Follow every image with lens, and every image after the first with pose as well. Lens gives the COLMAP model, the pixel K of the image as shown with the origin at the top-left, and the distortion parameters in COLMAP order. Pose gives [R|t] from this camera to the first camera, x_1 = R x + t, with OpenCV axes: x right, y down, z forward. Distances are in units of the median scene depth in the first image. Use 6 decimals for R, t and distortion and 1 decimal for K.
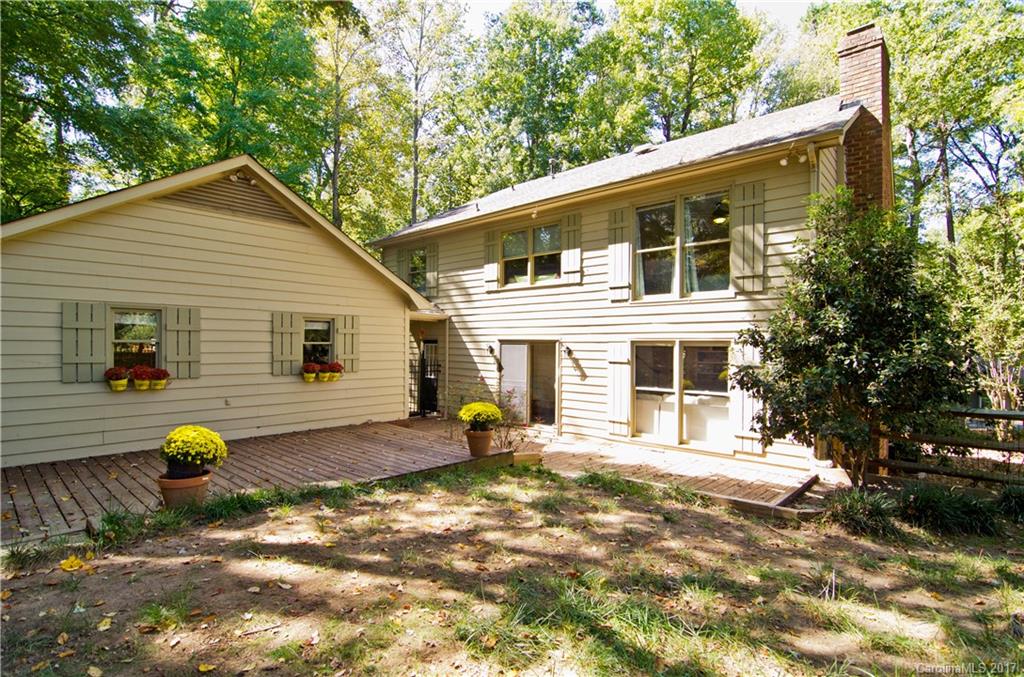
lens RADIAL K [[490.1, 0, 507.8], [0, 490.1, 342.7], [0, 0, 1]] dist [-0.021825, -0.000954]
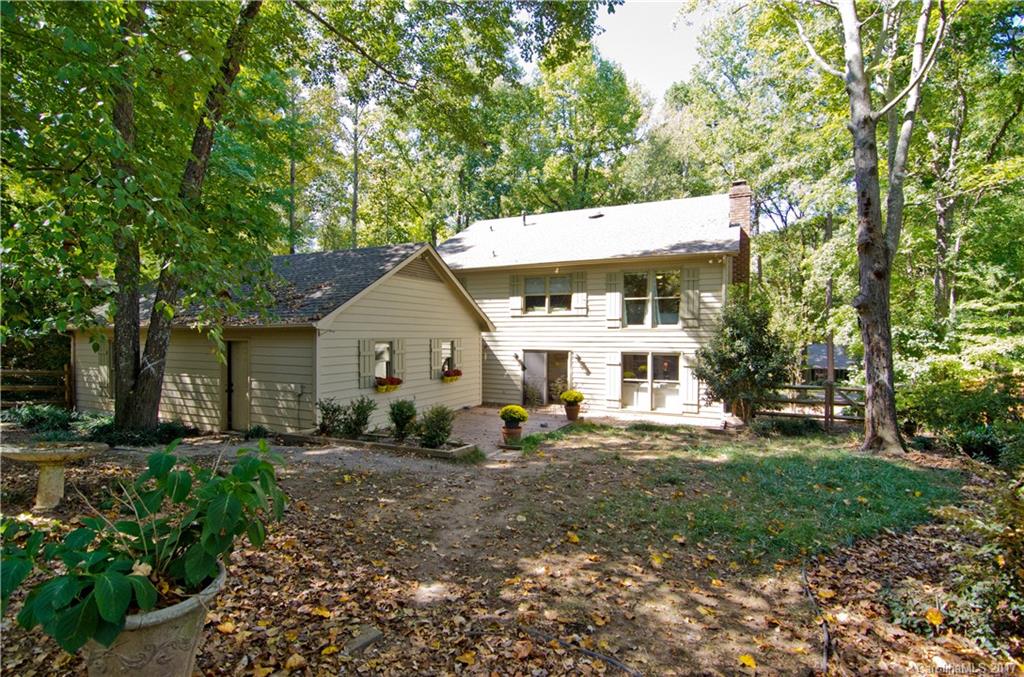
lens RADIAL K [[490.1, 0, 507.8], [0, 490.1, 342.7], [0, 0, 1]] dist [-0.021825, -0.000954]
pose [[0.957093, -0.010052, 0.289608, -0.607860], [0.003974, 0.999759, 0.021570, -0.072229], [-0.289755, -0.019494, 0.956902, -0.499019]]
